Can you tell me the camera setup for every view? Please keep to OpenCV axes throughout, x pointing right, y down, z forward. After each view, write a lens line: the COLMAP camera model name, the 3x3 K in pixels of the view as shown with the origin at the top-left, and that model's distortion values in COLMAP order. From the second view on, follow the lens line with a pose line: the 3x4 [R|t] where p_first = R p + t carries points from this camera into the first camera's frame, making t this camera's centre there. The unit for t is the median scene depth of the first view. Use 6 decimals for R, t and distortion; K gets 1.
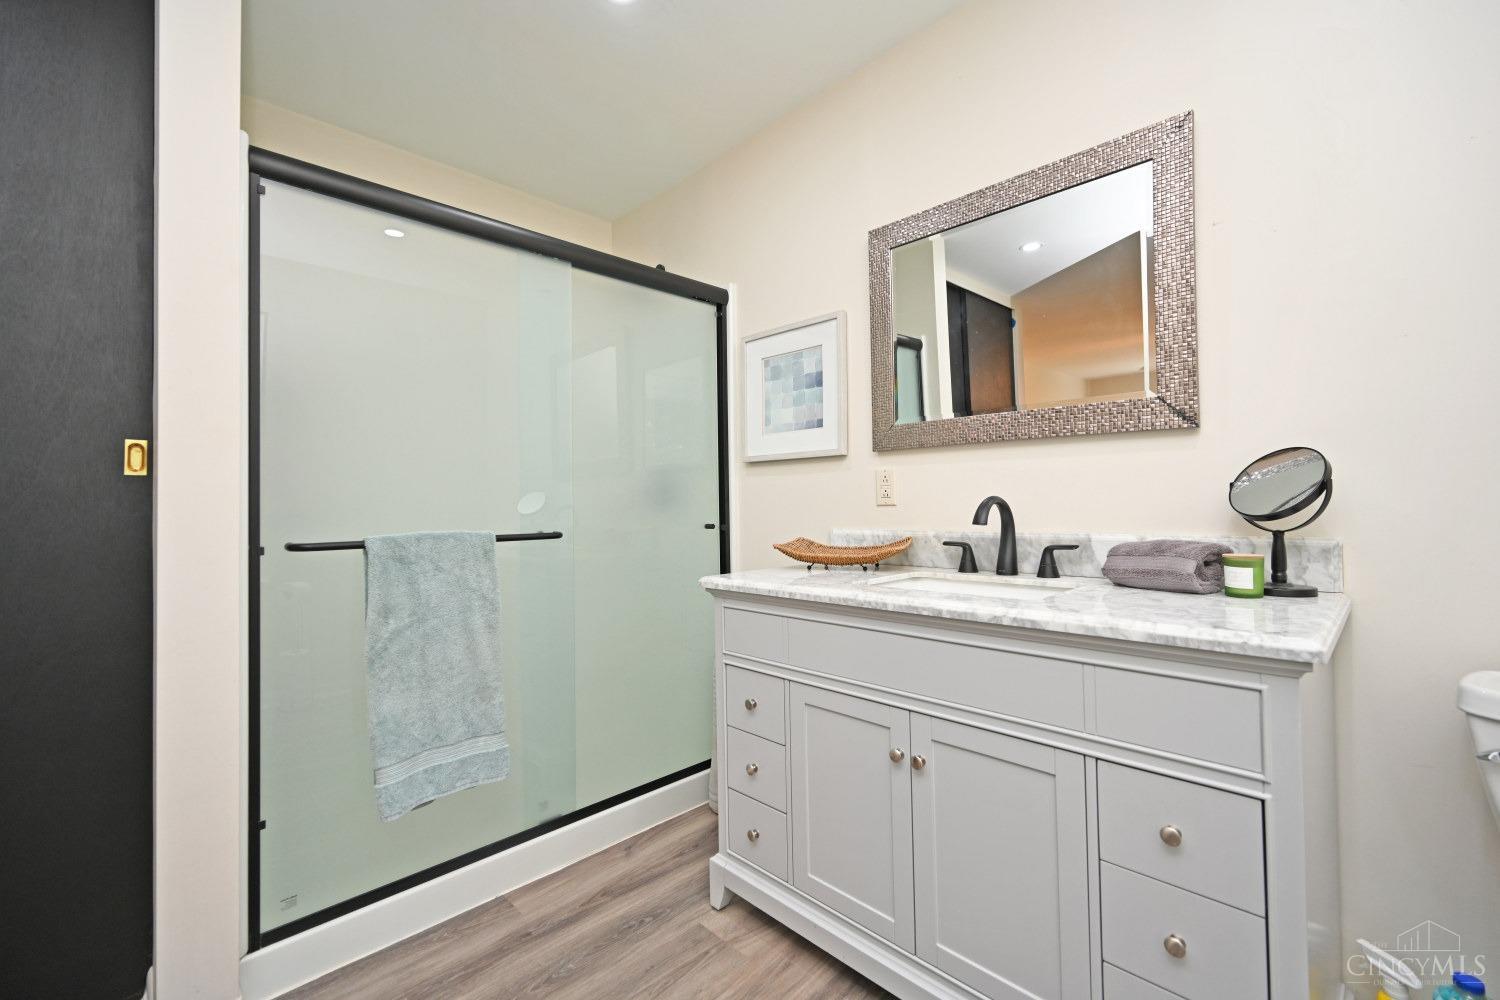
lens RADIAL K [[616.7, 0, 750.0], [0, 616.7, 500.0], [0, 0, 1]] dist [0.000752, 0.000043]
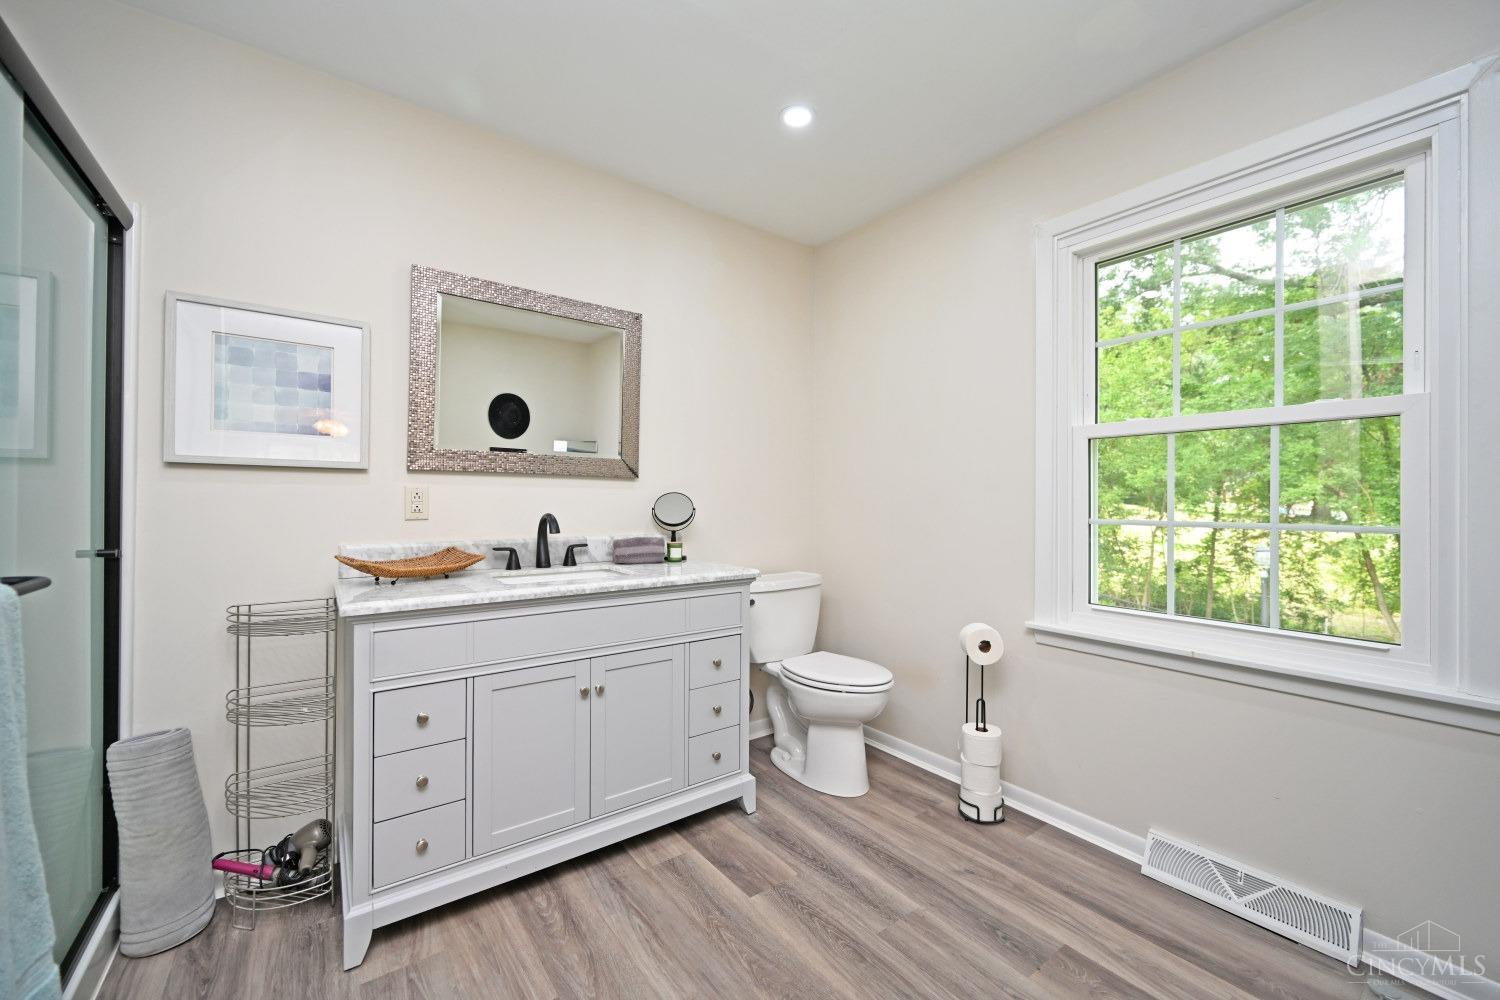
lens RADIAL K [[589.6, 0, 750.0], [0, 589.6, 500.0], [0, 0, 1]] dist [0.000157, 0.000107]
pose [[0.147883, 0.013934, 0.988907, -0.824826], [-0.015026, 0.999817, -0.011841, -0.025568], [-0.988891, -0.013108, 0.148066, 0.300224]]
